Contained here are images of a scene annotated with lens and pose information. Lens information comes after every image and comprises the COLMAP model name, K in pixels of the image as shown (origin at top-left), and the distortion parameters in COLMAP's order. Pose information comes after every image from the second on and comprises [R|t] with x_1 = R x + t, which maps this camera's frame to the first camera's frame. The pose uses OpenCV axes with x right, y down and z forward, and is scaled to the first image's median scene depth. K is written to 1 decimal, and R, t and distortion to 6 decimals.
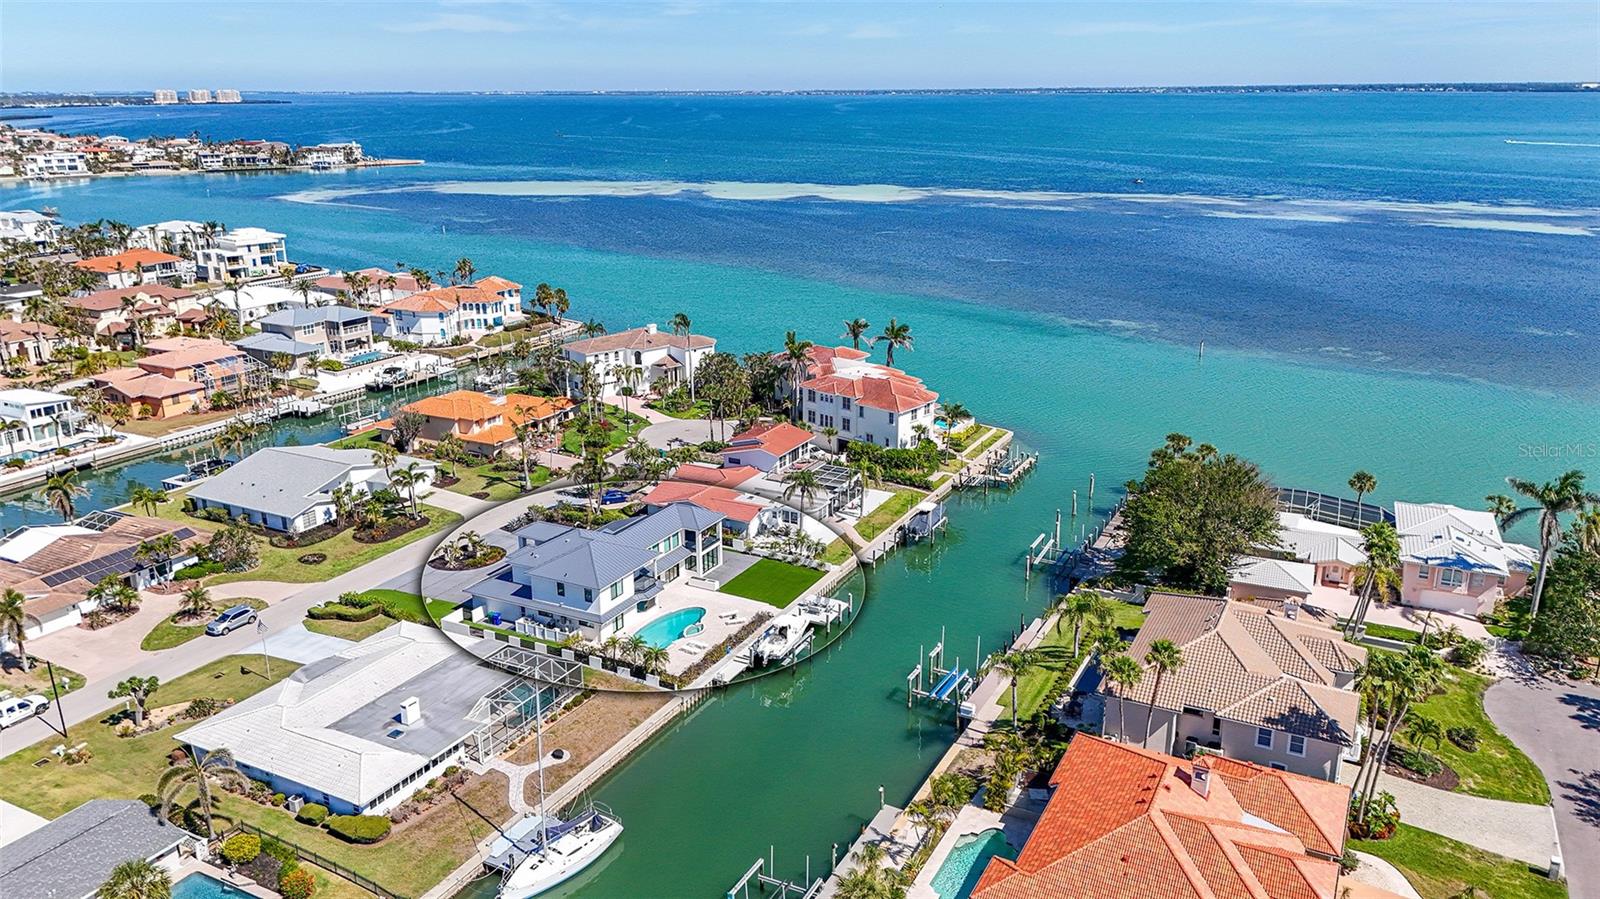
lens RADIAL K [[1171.1, 0, 821.2], [0, 1171.1, 383.9], [0, 0, 1]] dist [0.006643, -0.000612]
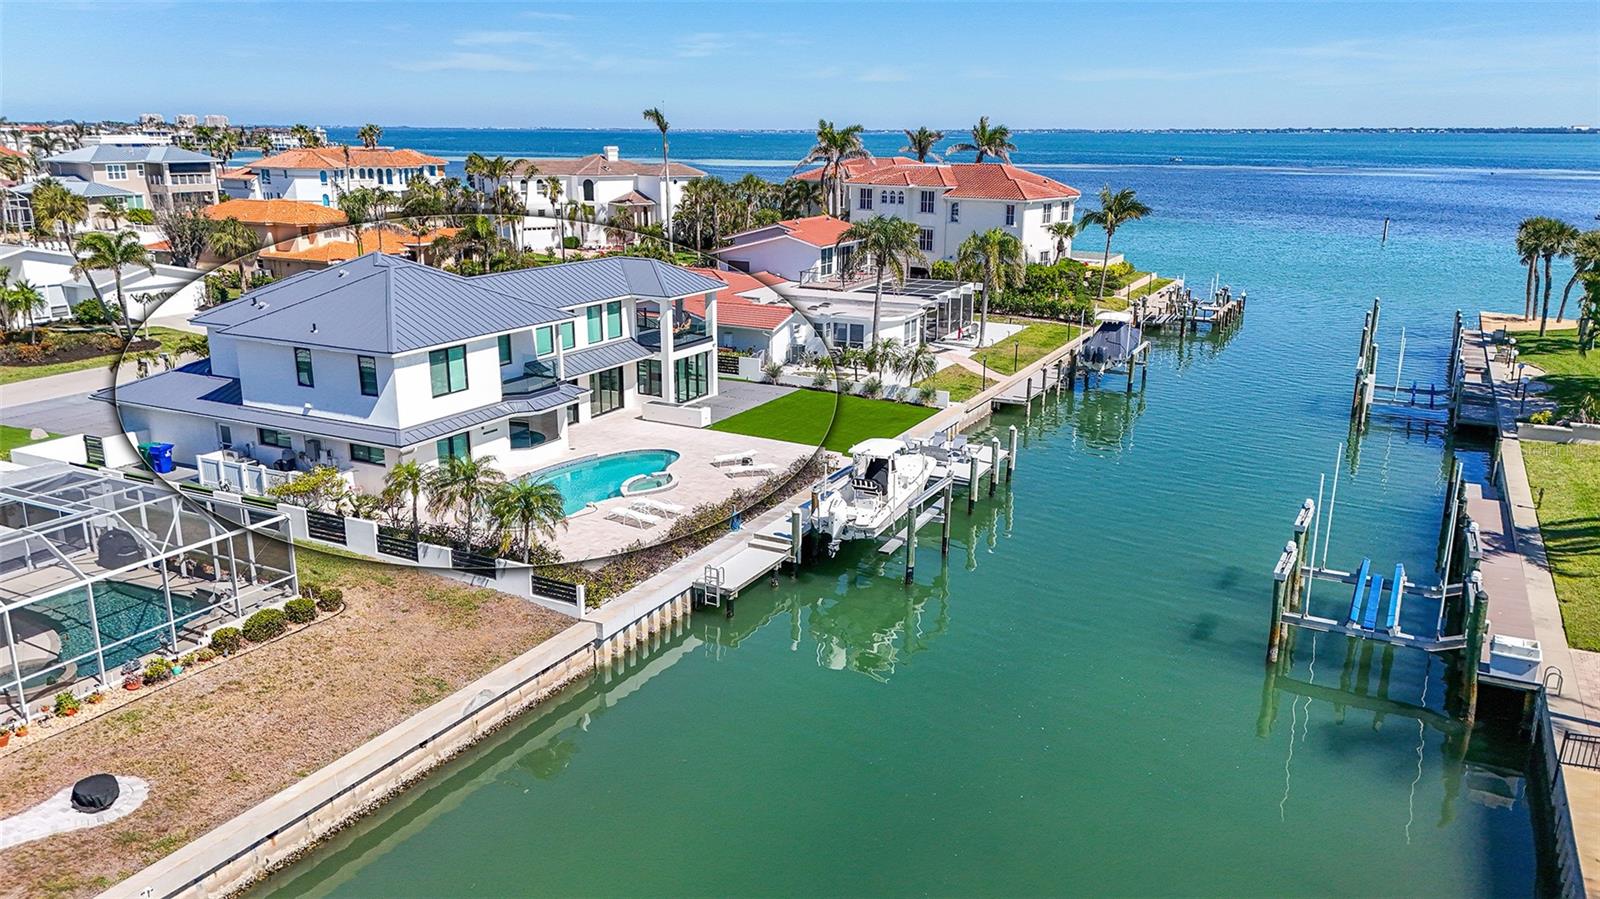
lens RADIAL K [[1185.2, 0, 800.0], [0, 1185.2, 449.5], [0, 0, 1]] dist [0.001677, 0.000942]
pose [[0.999910, 0.005418, -0.012237, -0.046441], [-0.005068, 0.999583, 0.028433, 0.167170], [0.012386, -0.028369, 0.999521, 0.535420]]
